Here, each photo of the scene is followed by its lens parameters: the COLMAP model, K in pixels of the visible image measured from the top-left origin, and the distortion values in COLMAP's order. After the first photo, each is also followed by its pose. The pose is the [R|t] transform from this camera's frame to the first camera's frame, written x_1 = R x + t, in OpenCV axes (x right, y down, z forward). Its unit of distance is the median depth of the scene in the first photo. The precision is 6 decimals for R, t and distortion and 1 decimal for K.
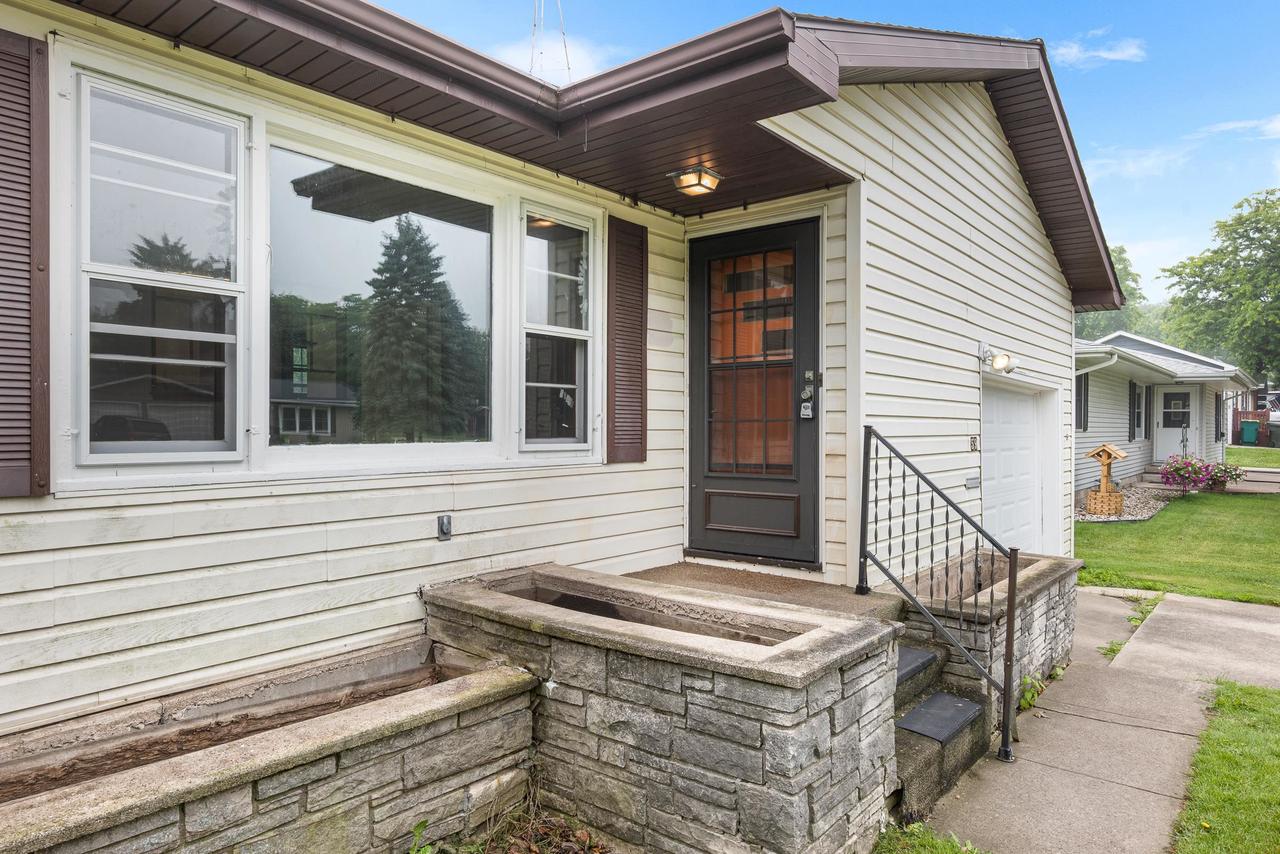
lens RADIAL K [[813.9, 0, 640.0], [0, 813.9, 427.0], [0, 0, 1]] dist [-0.003399, -0.001312]
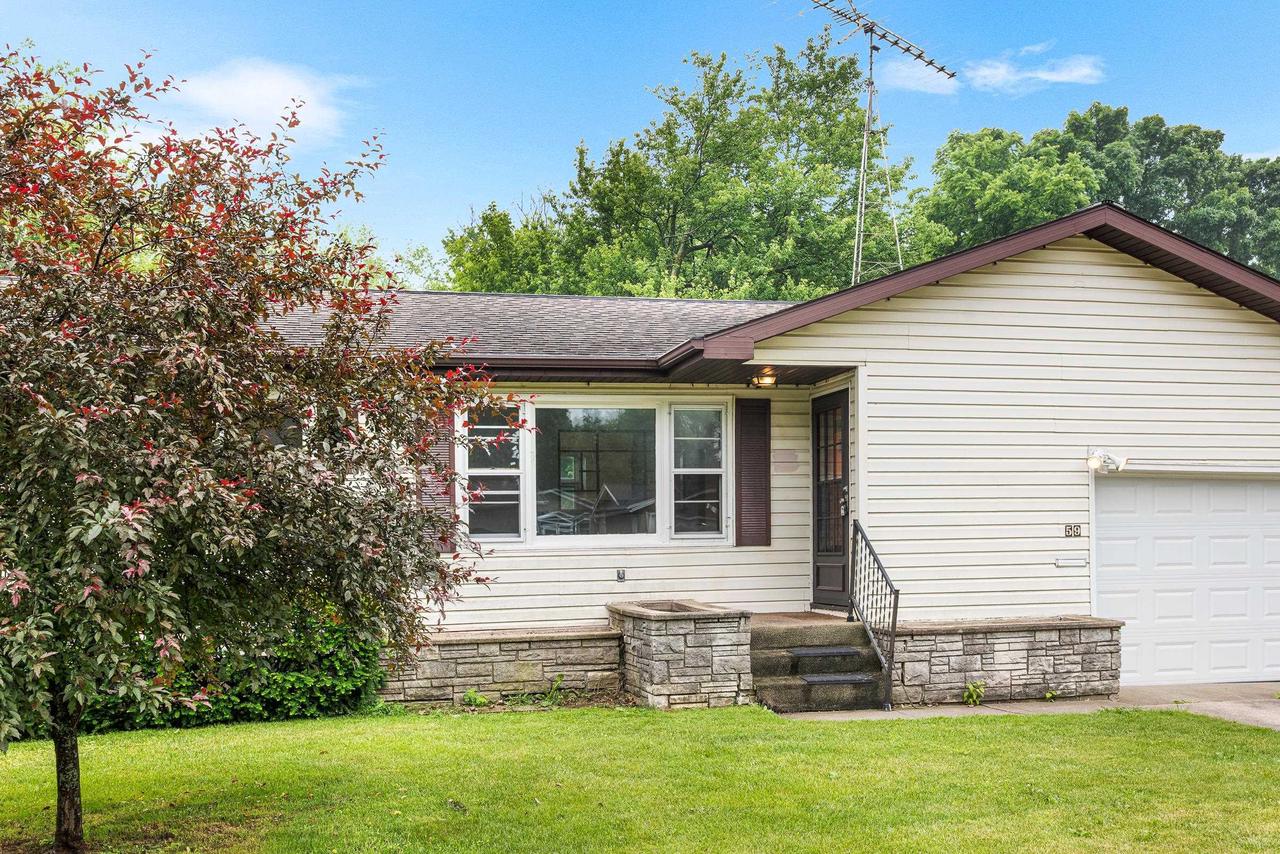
lens RADIAL K [[1329.2, 0, 640.0], [0, 1329.2, 427.0], [0, 0, 1]] dist [-0.053953, 0.269476]
pose [[0.793017, -0.070650, -0.605089, 1.709727], [0.020102, 0.995746, -0.089919, 0.049364], [0.608867, 0.059144, 0.791064, -1.513306]]
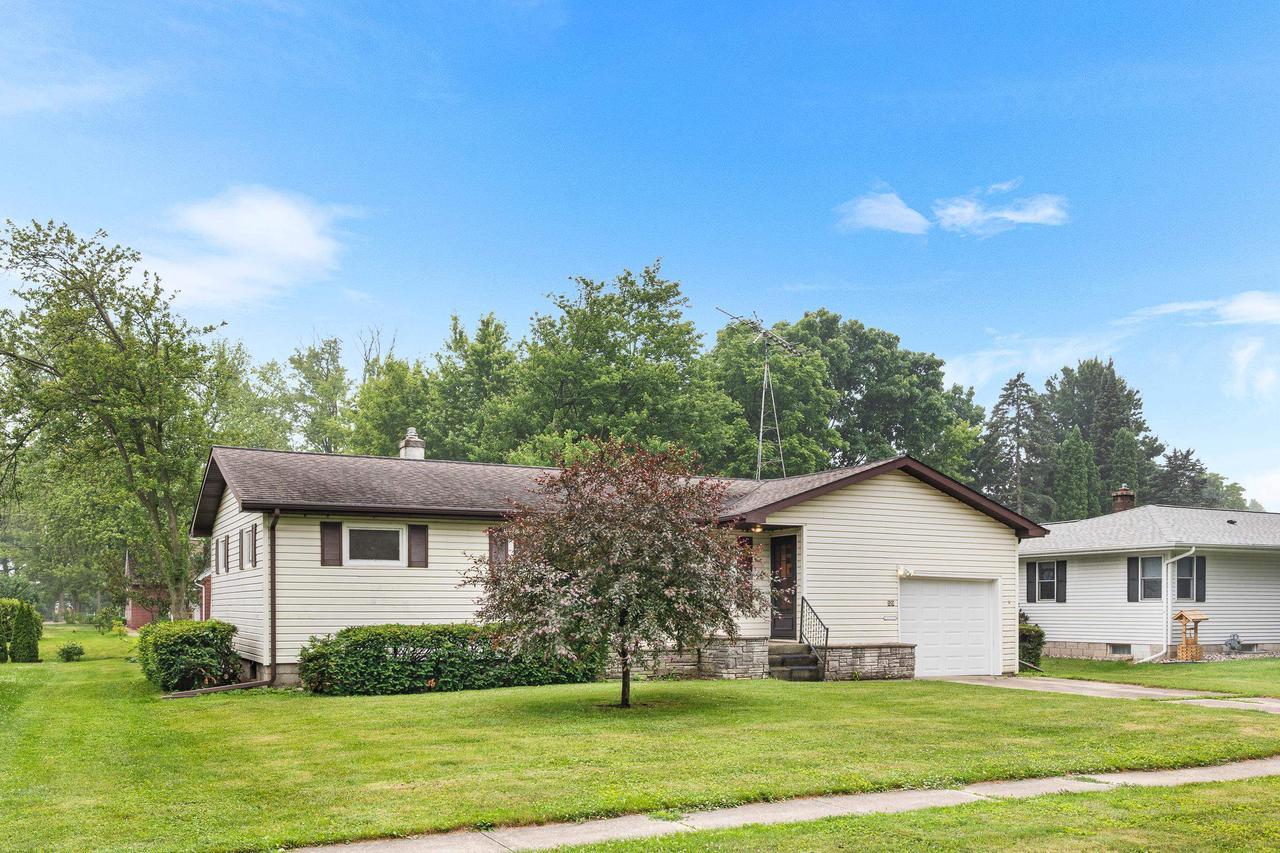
lens RADIAL K [[1114.4, 0, 640.0], [0, 1114.4, 426.5], [0, 0, 1]] dist [0.003197, -0.000593]
pose [[0.901142, -0.080696, -0.425948, 1.951774], [0.008185, 0.985515, -0.169389, 0.095360], [0.433447, 0.149157, 0.888749, -4.124936]]
